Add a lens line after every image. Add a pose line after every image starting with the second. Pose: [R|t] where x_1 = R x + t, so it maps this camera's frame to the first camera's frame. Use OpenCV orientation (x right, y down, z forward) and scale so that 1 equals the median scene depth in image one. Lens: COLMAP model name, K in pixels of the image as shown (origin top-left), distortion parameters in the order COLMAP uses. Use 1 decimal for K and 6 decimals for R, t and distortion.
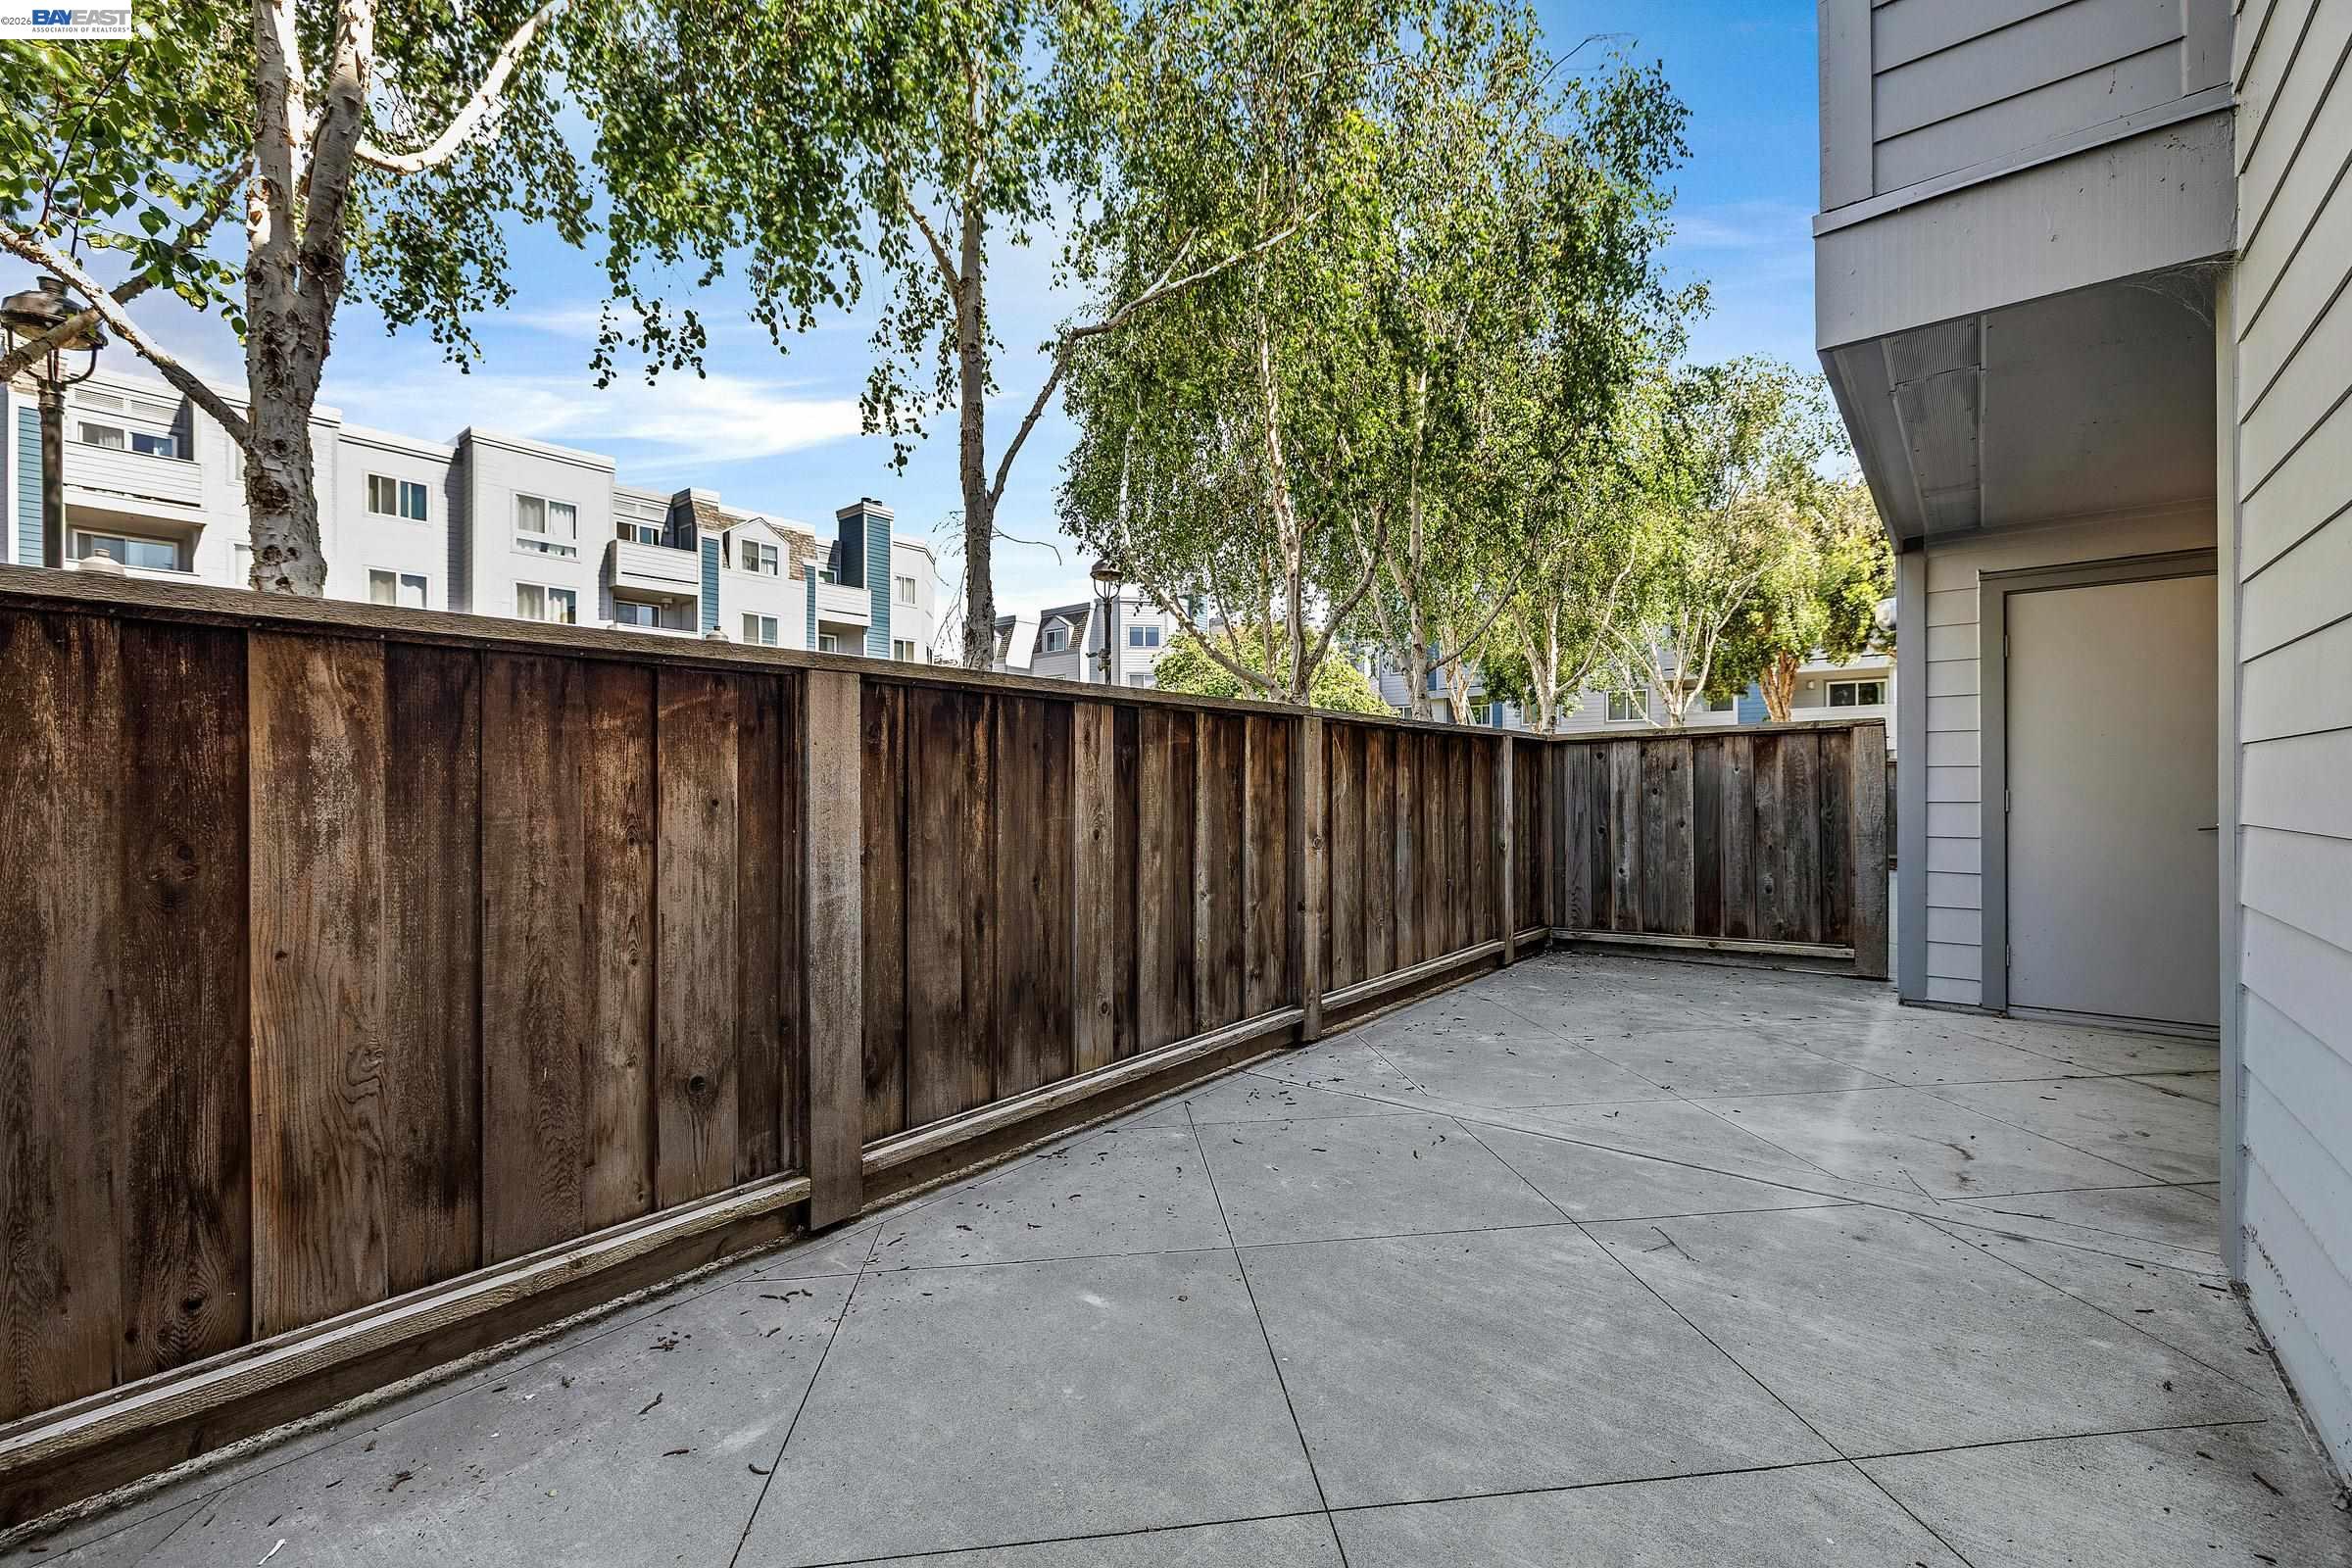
lens RADIAL K [[981.2, 0, 1172.5], [0, 981.2, 786.5], [0, 0, 1]] dist [0.001044, -0.000969]
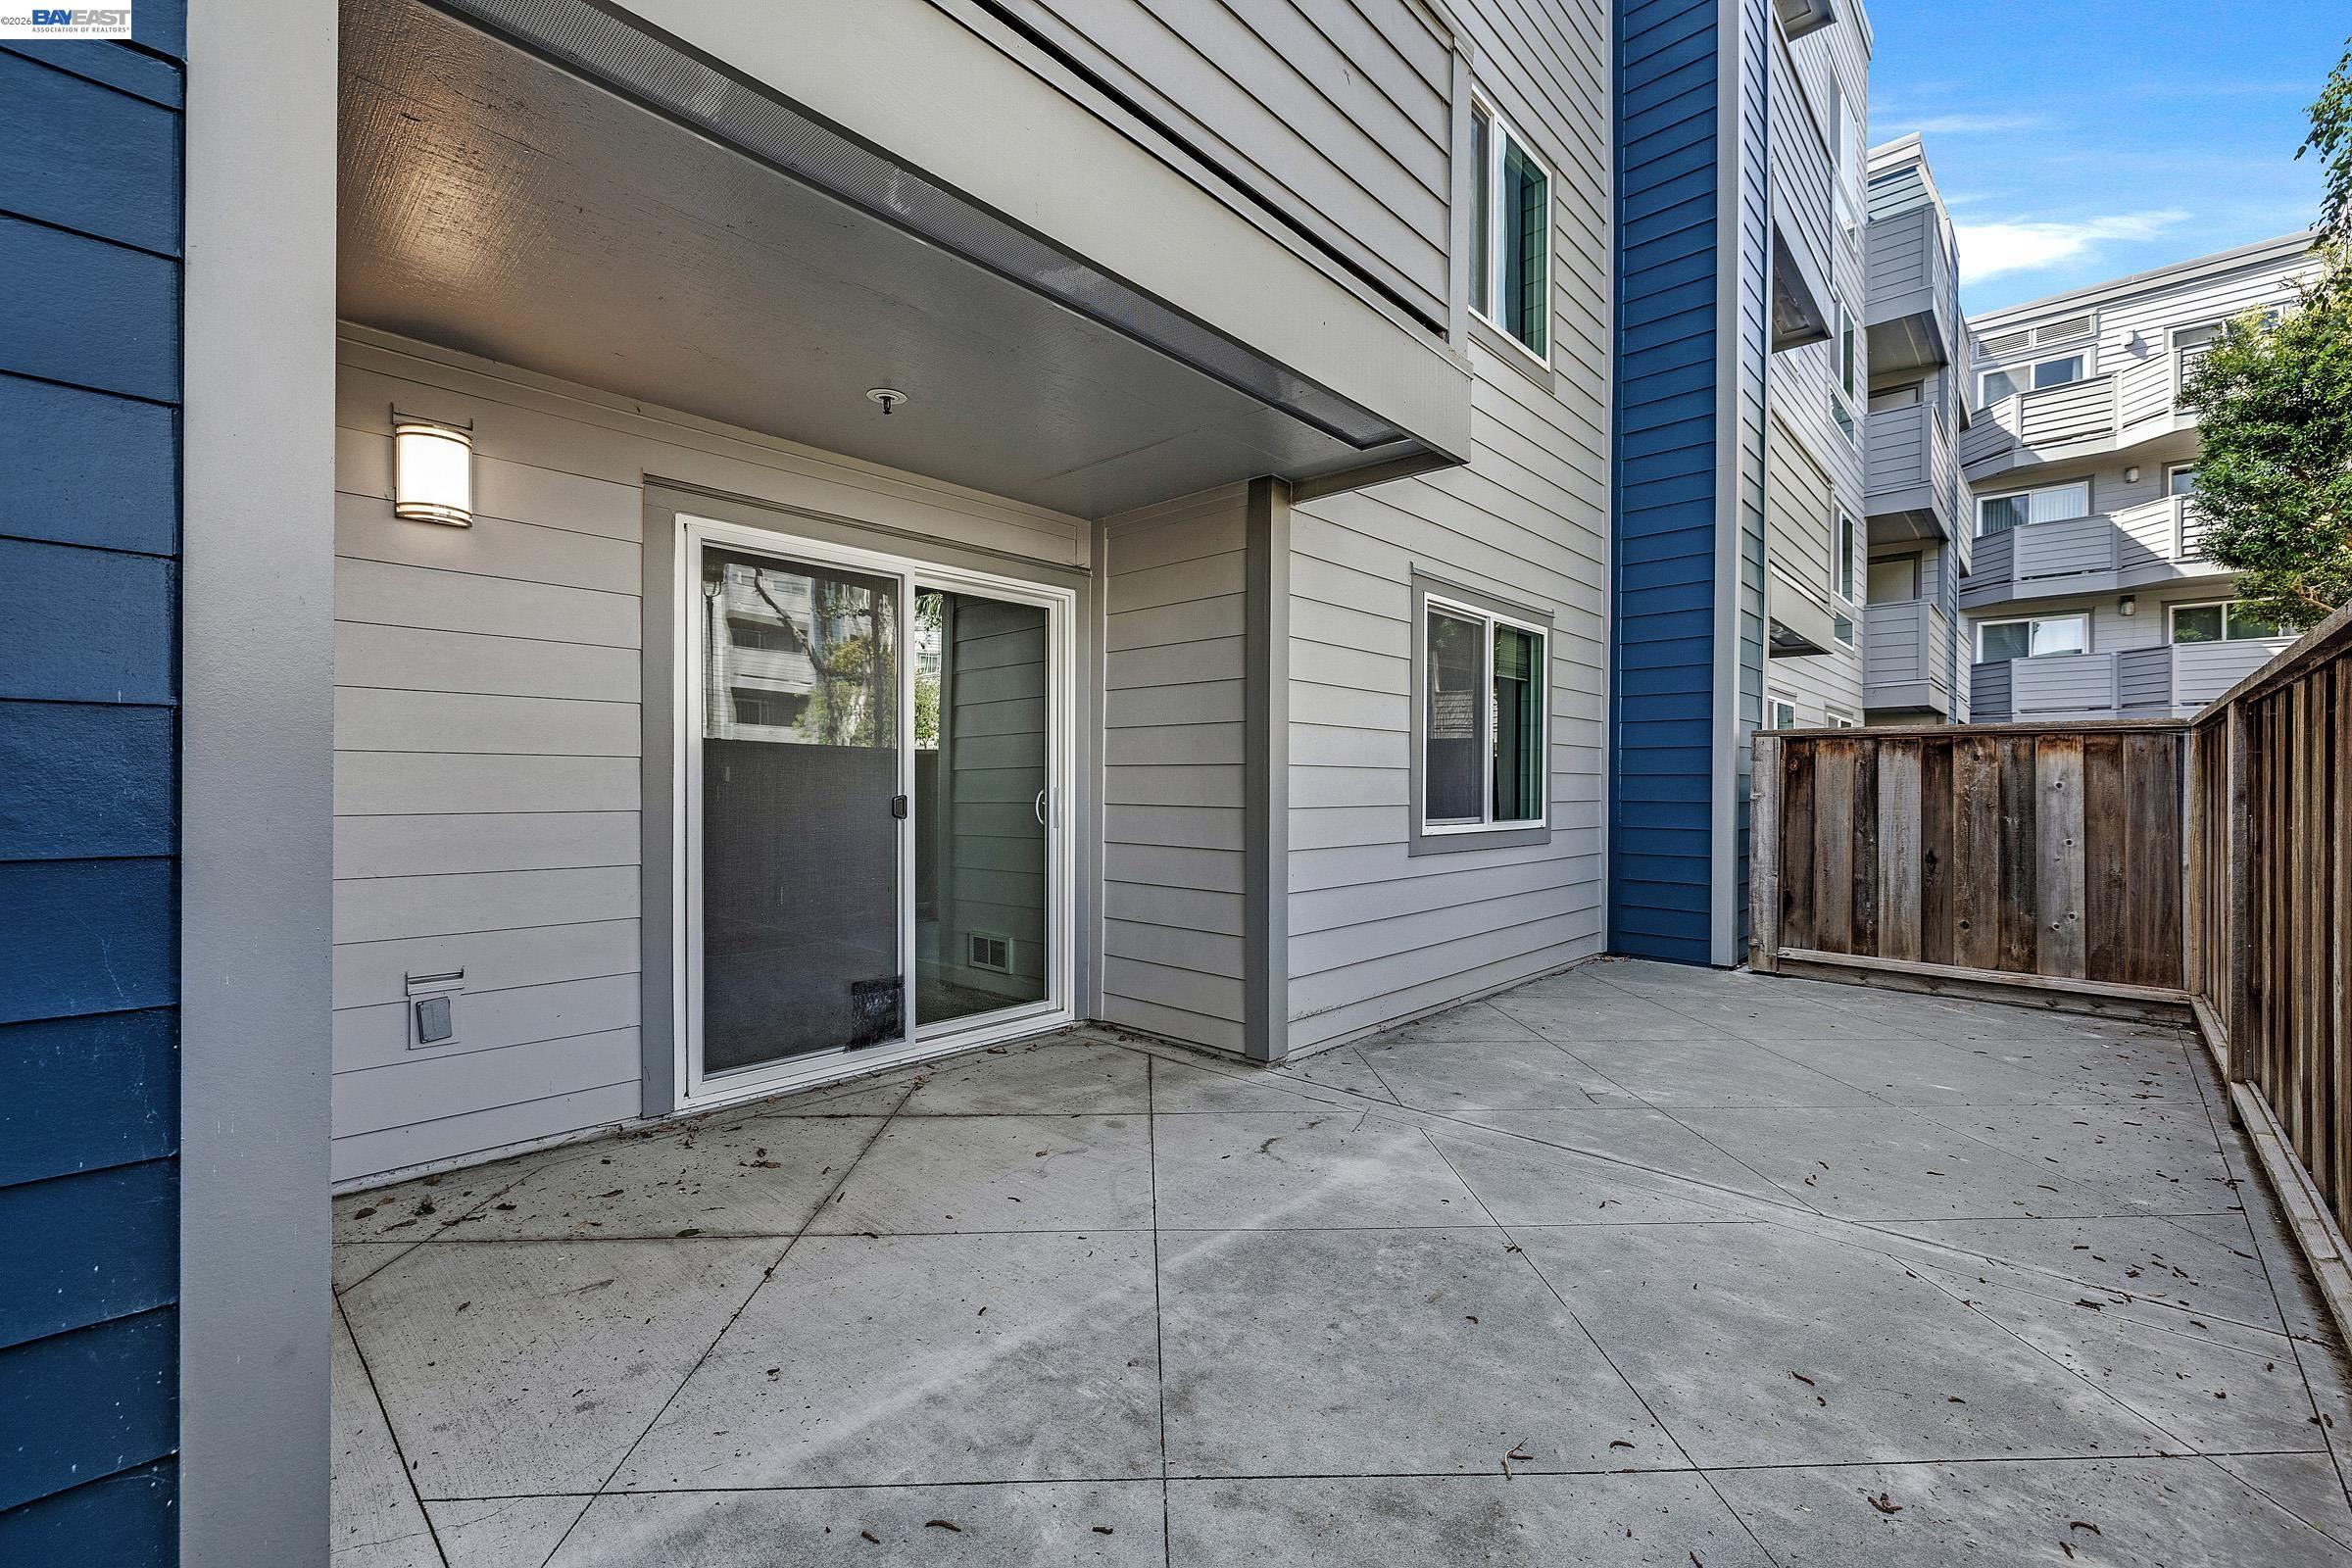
lens RADIAL K [[981.2, 0, 1168.5], [0, 981.2, 790.8], [0, 0, 1]] dist [0.001044, -0.000969]
pose [[-0.997747, -0.000417, 0.067083, 0.664572], [-0.000146, 0.999992, 0.004043, -0.001718], [-0.067084, 0.004024, -0.997739, 1.607447]]
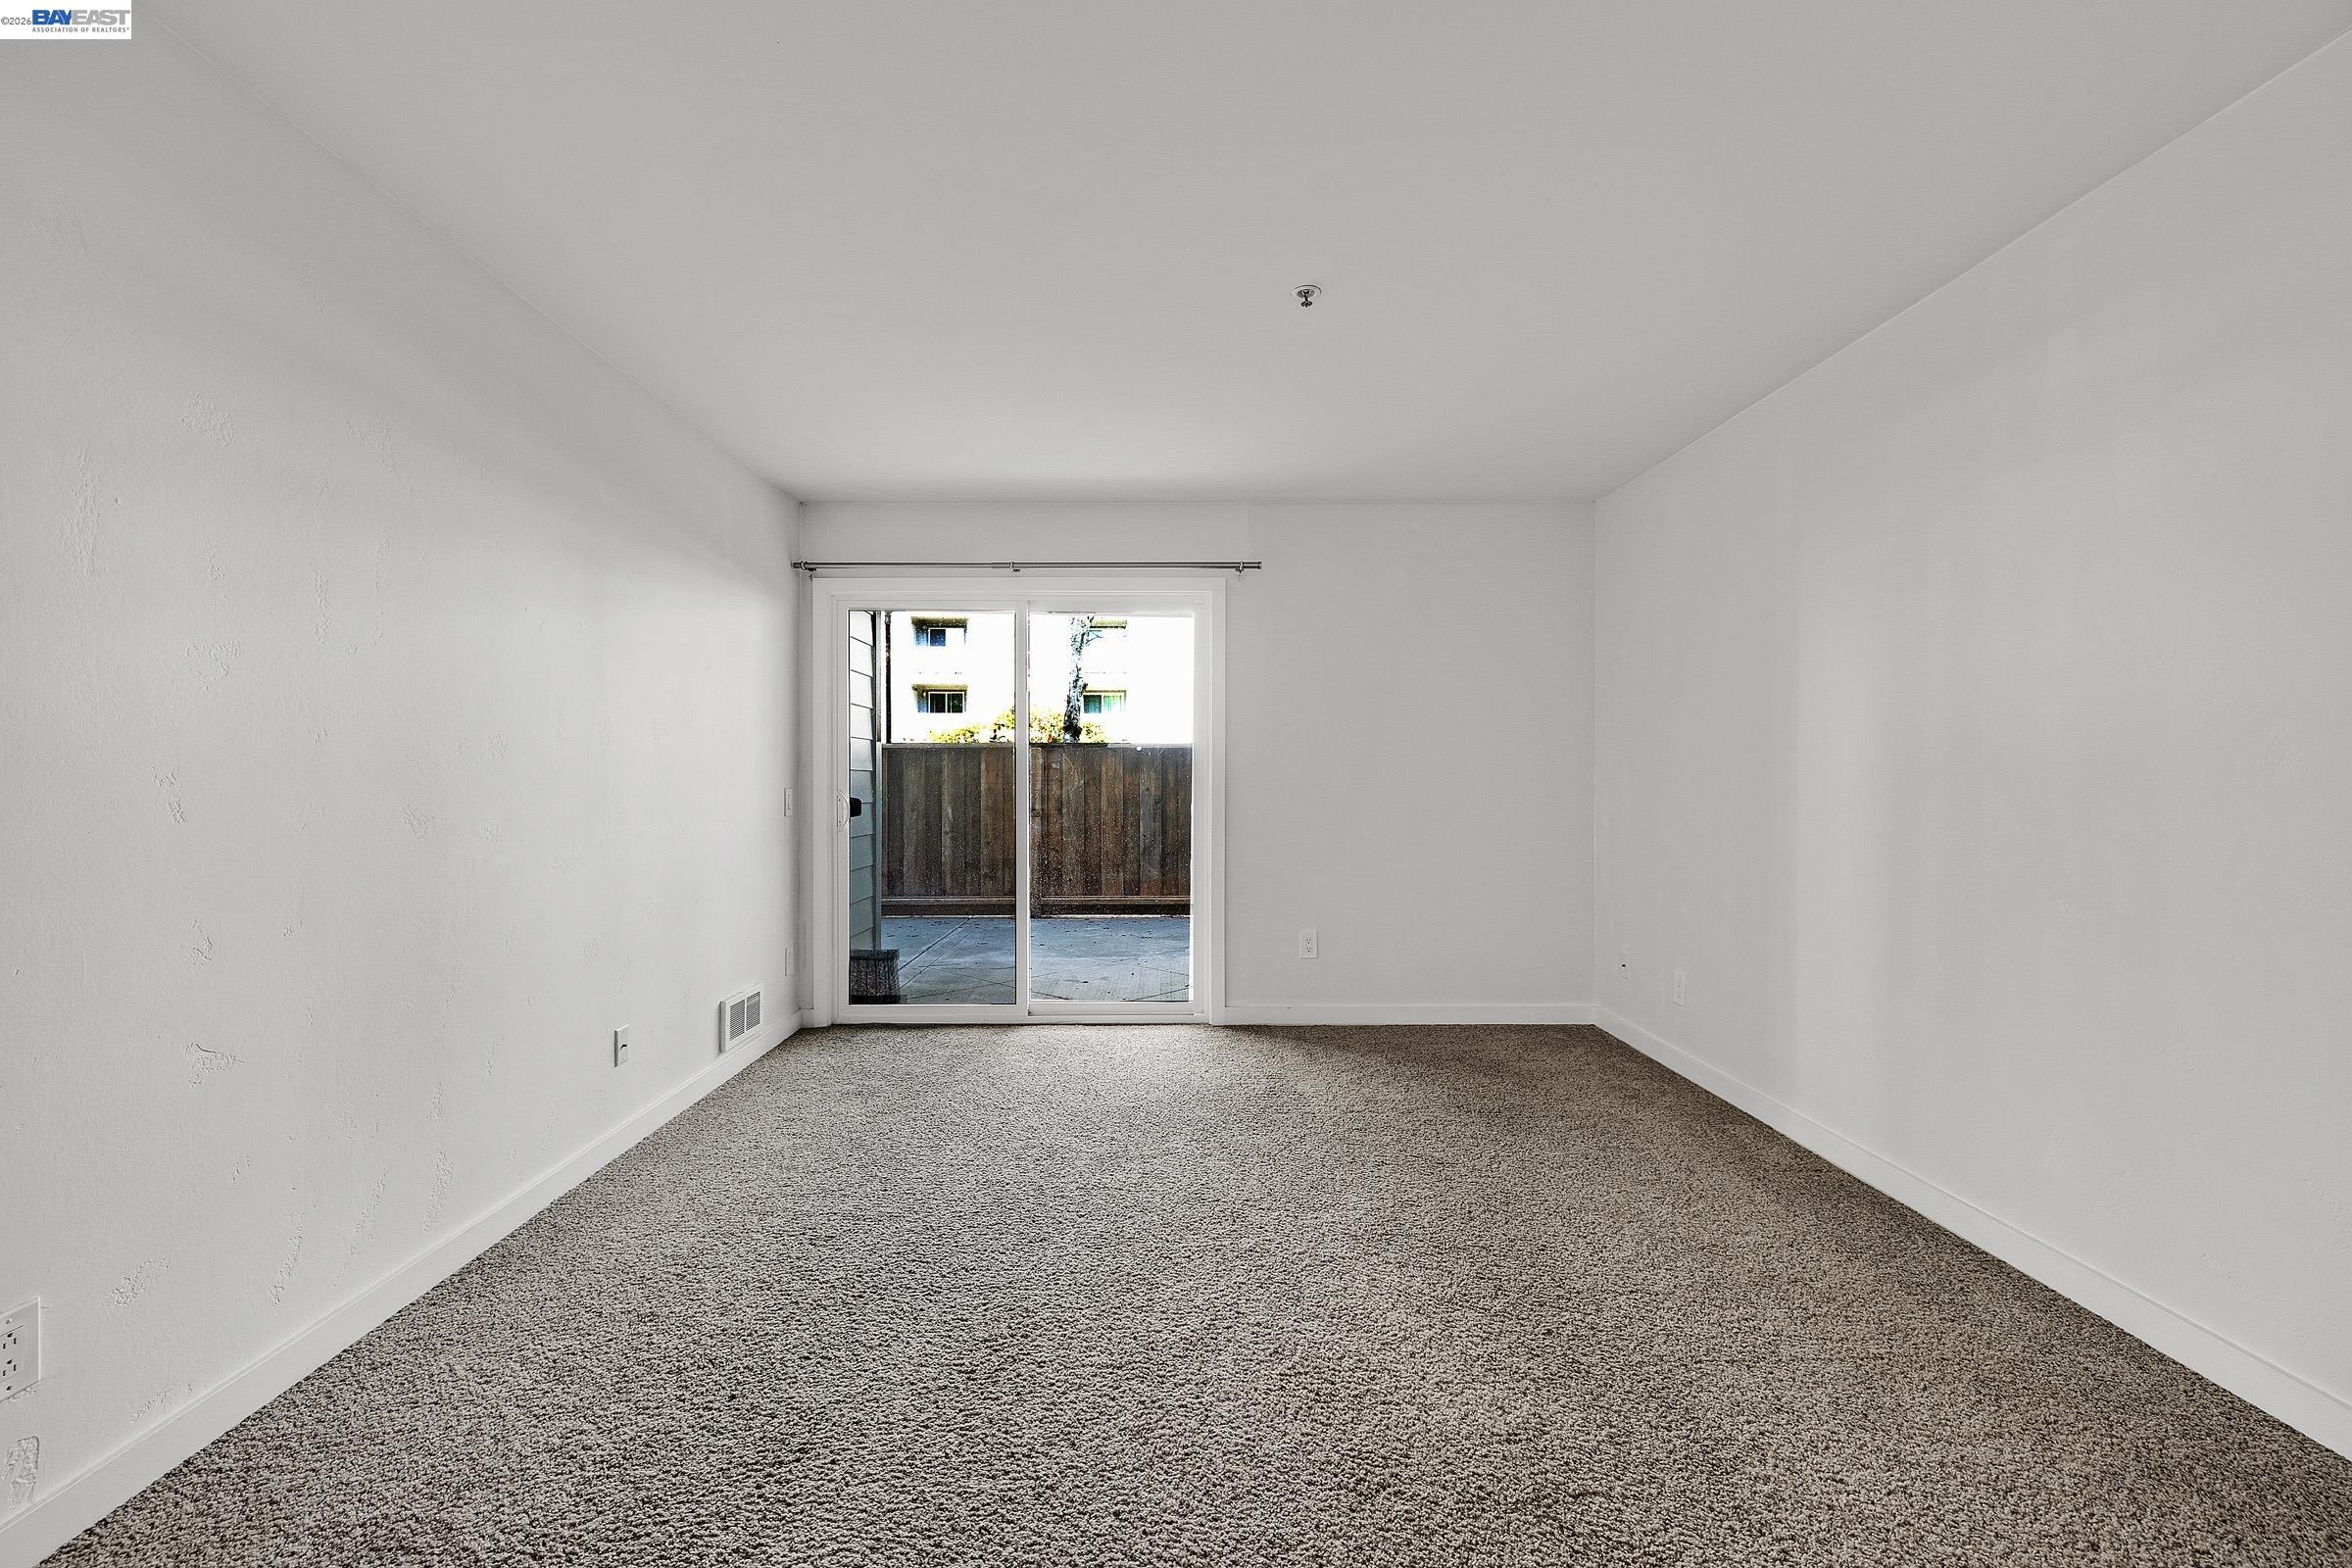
lens RADIAL K [[981.2, 0, 1176.6], [0, 981.2, 781.7], [0, 0, 1]] dist [0.001044, -0.000969]
pose [[0.649538, 0.009981, -0.760264, 2.039585], [-0.002387, 0.999936, 0.011088, -0.031010], [0.760325, -0.005387, 0.649520, -0.036584]]
